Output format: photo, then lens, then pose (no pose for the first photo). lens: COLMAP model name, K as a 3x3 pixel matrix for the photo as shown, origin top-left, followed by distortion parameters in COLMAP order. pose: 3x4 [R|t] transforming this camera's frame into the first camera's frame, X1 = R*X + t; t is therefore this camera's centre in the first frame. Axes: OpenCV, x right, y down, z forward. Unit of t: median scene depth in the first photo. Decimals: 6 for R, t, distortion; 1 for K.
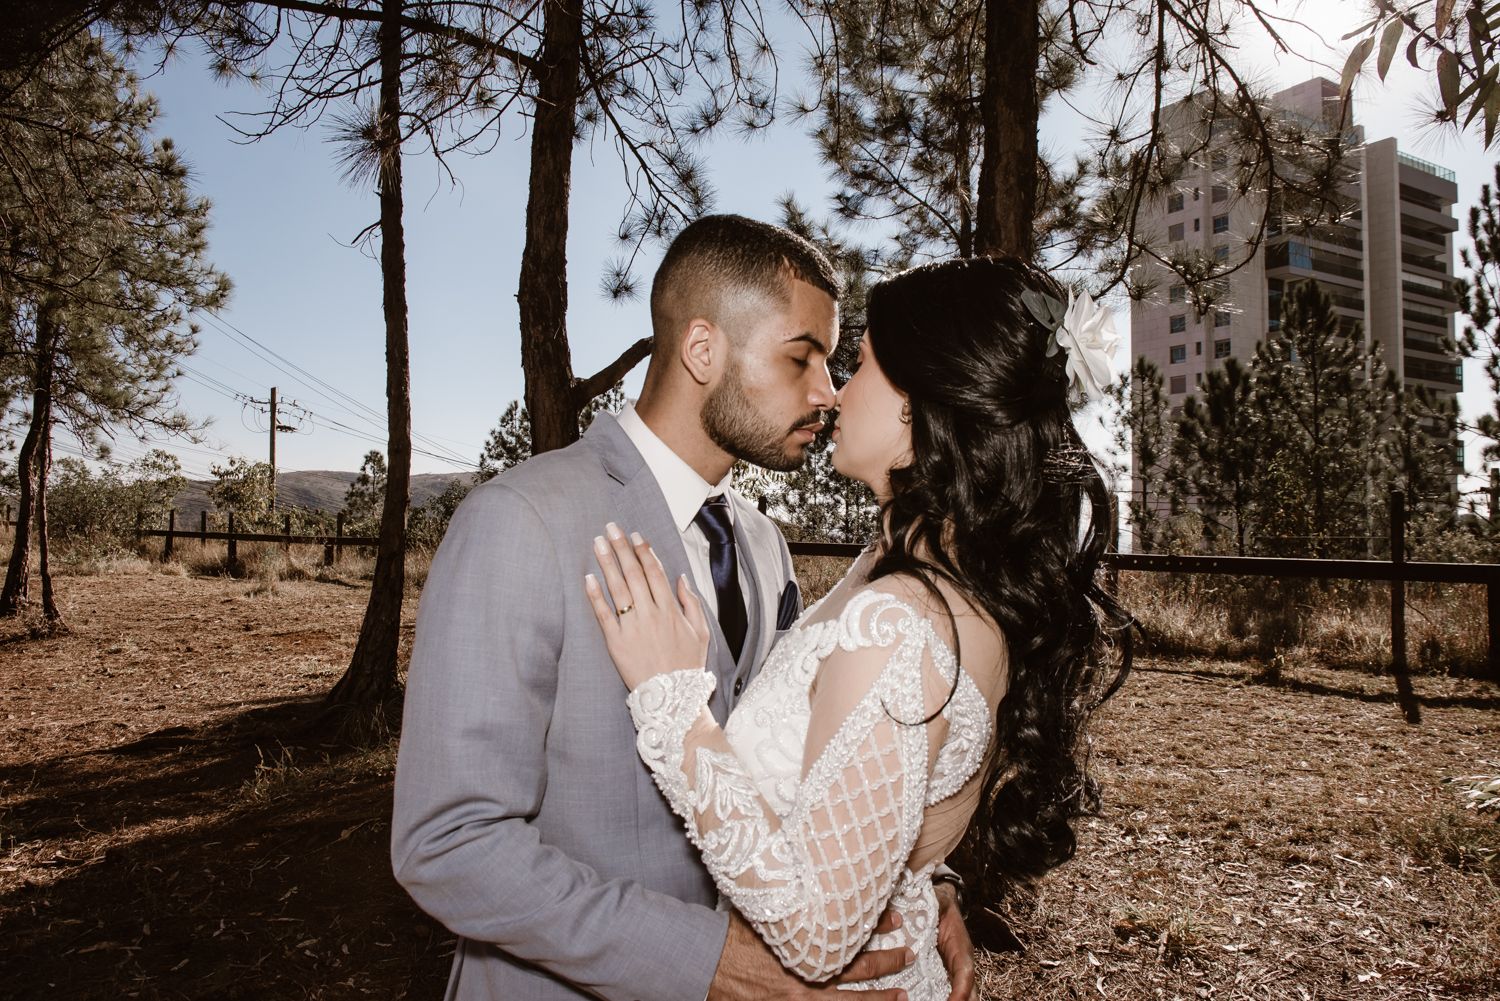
lens RADIAL K [[1029.7, 0, 750.8], [0, 1029.7, 483.0], [0, 0, 1]] dist [-0.054688, 0.003256]
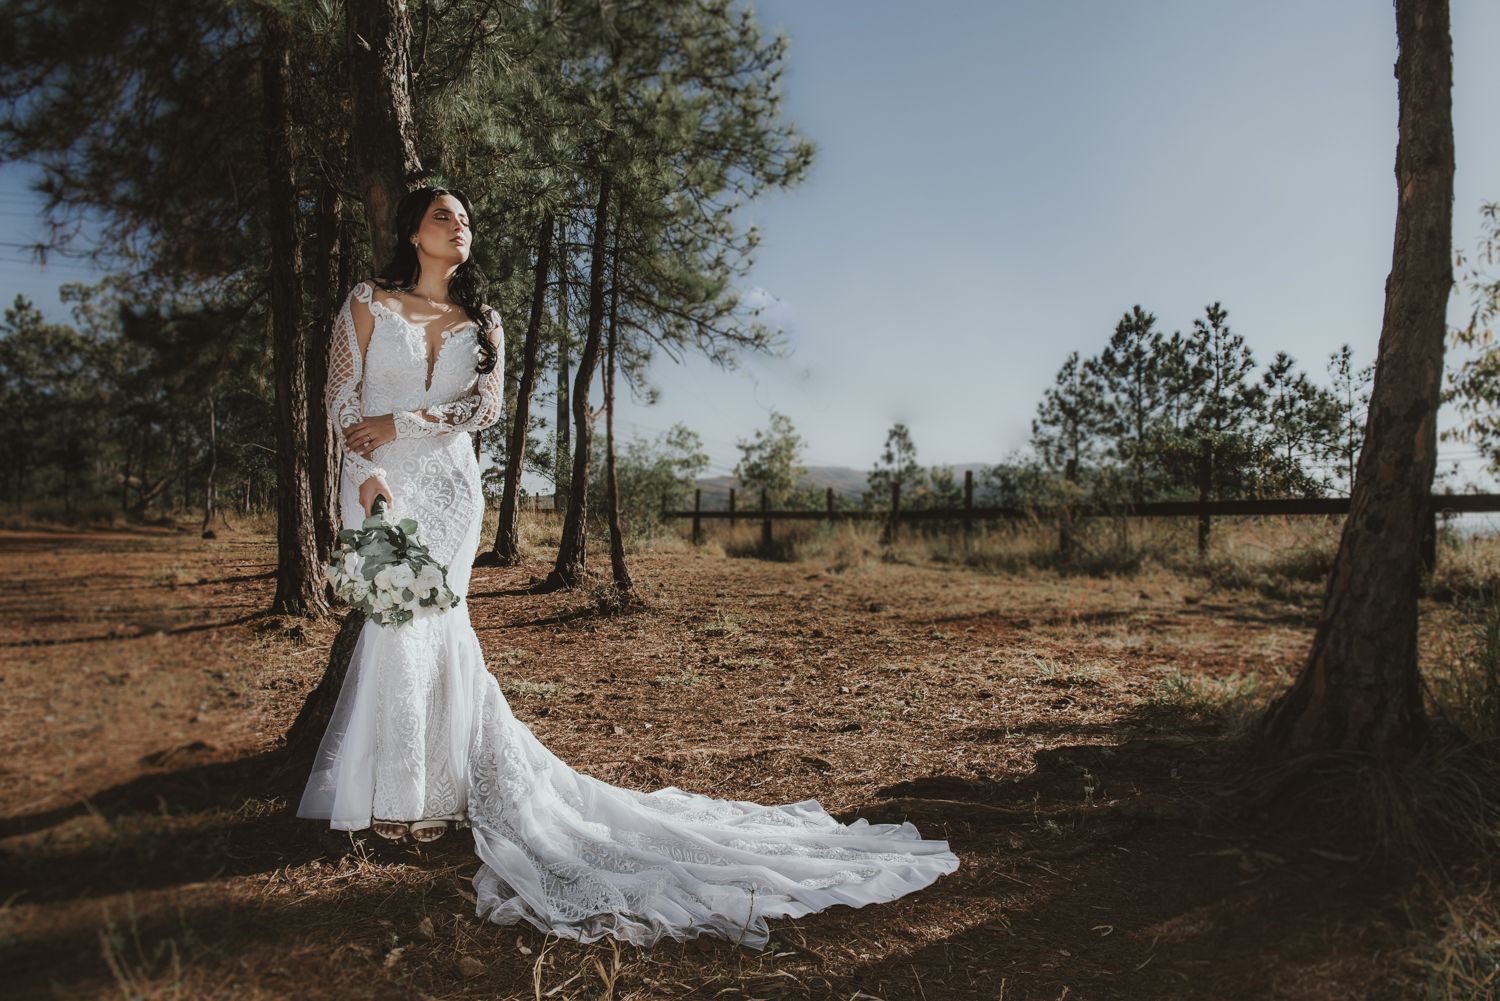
lens RADIAL K [[1173.4, 0, 786.8], [0, 1173.4, 498.2], [0, 0, 1]] dist [-0.069653, 0.004727]
pose [[0.911273, -0.009185, -0.411700, -0.182348], [0.018444, 0.999658, 0.018522, 0.043510], [0.411389, -0.024472, 0.911131, 0.208097]]
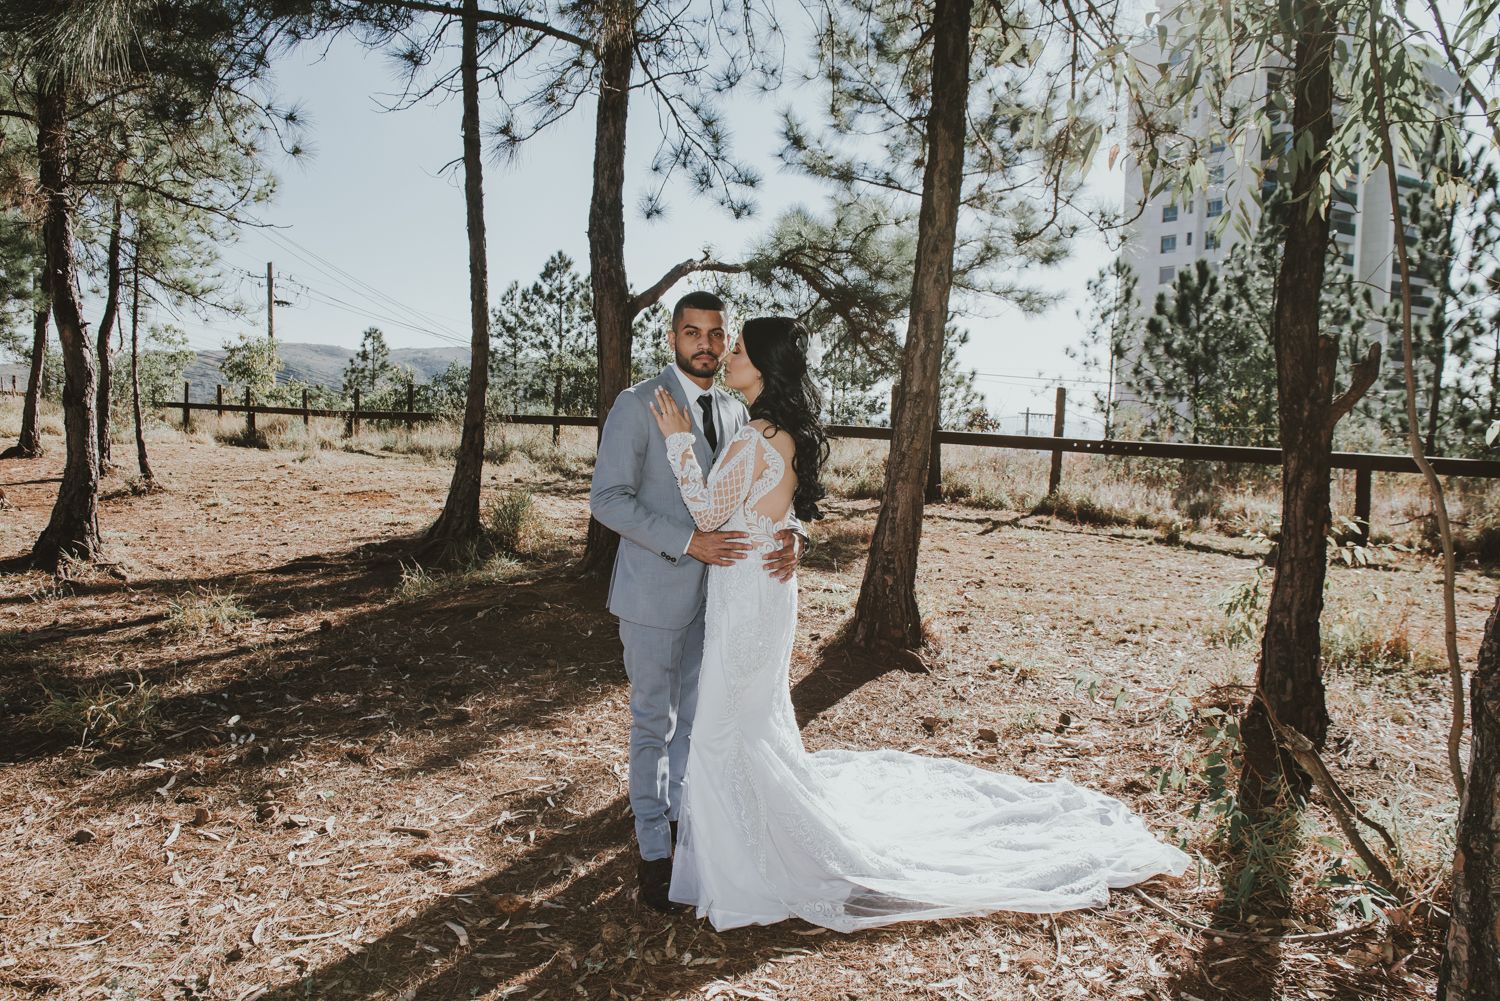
lens RADIAL K [[1029.7, 0, 750.8], [0, 1029.7, 483.0], [0, 0, 1]] dist [-0.054688, 0.003256]
pose [[0.999733, 0.018552, 0.013747, -0.010391], [-0.020011, 0.993169, 0.114952, -0.006003], [-0.011521, -0.115196, 0.993276, -0.137021]]
